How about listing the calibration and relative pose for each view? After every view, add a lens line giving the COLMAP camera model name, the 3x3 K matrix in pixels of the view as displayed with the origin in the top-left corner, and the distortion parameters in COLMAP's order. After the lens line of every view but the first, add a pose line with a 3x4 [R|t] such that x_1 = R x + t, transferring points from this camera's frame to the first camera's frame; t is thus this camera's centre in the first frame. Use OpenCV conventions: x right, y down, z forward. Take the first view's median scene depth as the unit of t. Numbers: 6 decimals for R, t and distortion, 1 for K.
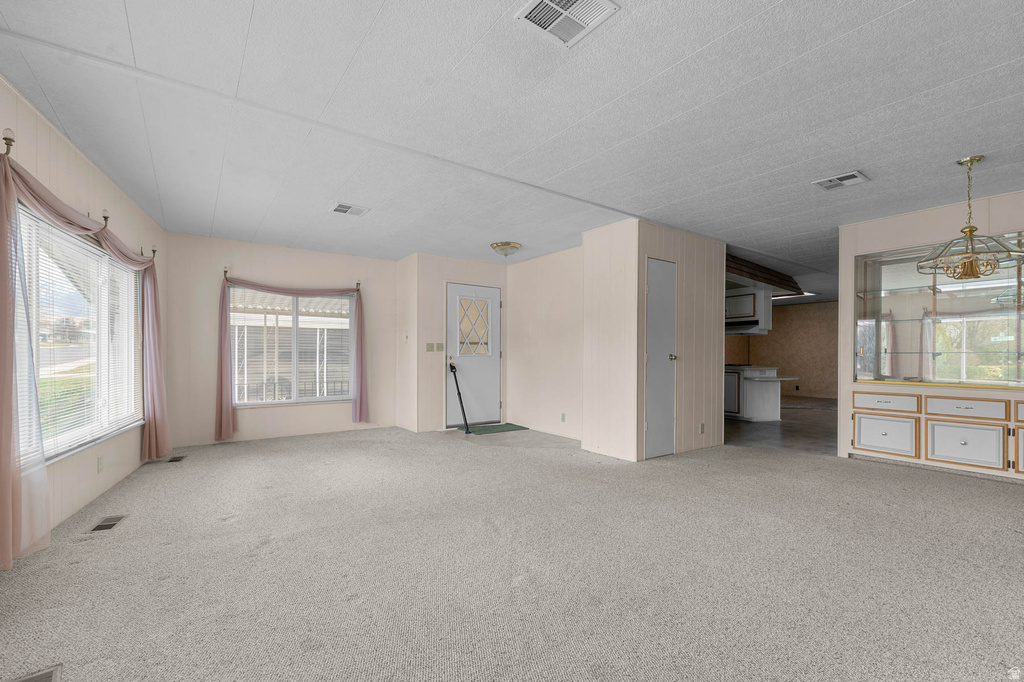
lens RADIAL K [[454.9, 0, 516.7], [0, 454.9, 354.5], [0, 0, 1]] dist [0.002937, -0.000047]
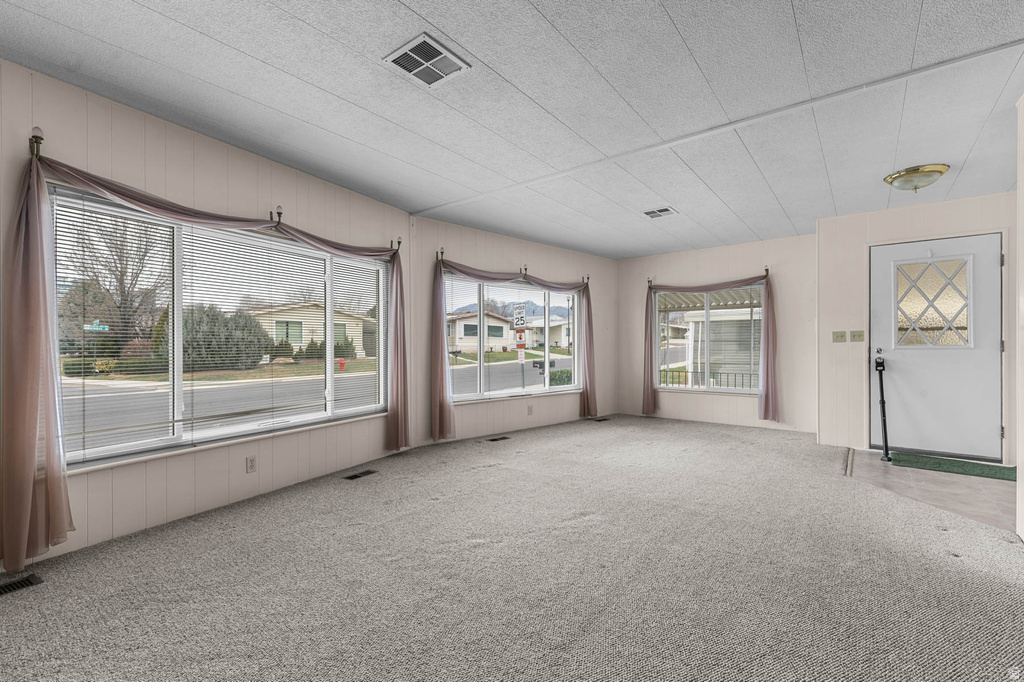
lens RADIAL K [[441.6, 0, 515.4], [0, 441.6, 346.7], [0, 0, 1]] dist [-0.000103, 0.000031]
pose [[0.260877, -0.000135, -0.965372, 0.402255], [0.002096, 0.999998, 0.000427, -0.000710], [0.965370, -0.002135, 0.260876, 0.288500]]
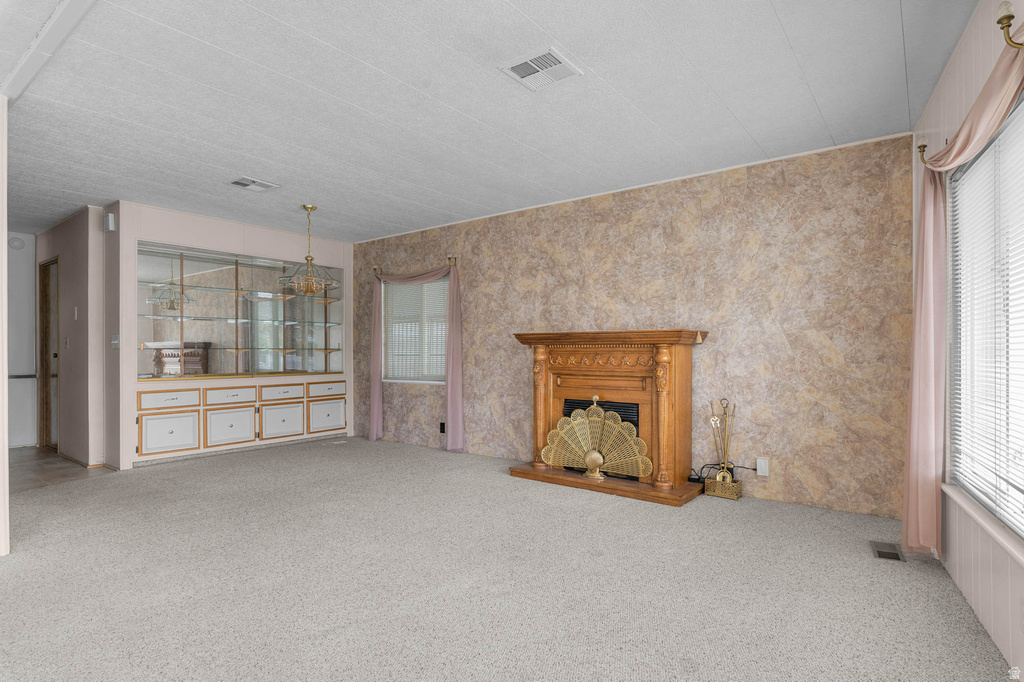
lens RADIAL K [[550.8, 0, 525.3], [0, 550.8, 351.0], [0, 0, 1]] dist [0.001493, -0.001648]
pose [[-0.290918, -0.004283, 0.956738, -0.402379], [-0.000712, 0.999991, 0.004260, -0.003405], [-0.956748, 0.000558, -0.290918, 0.460996]]
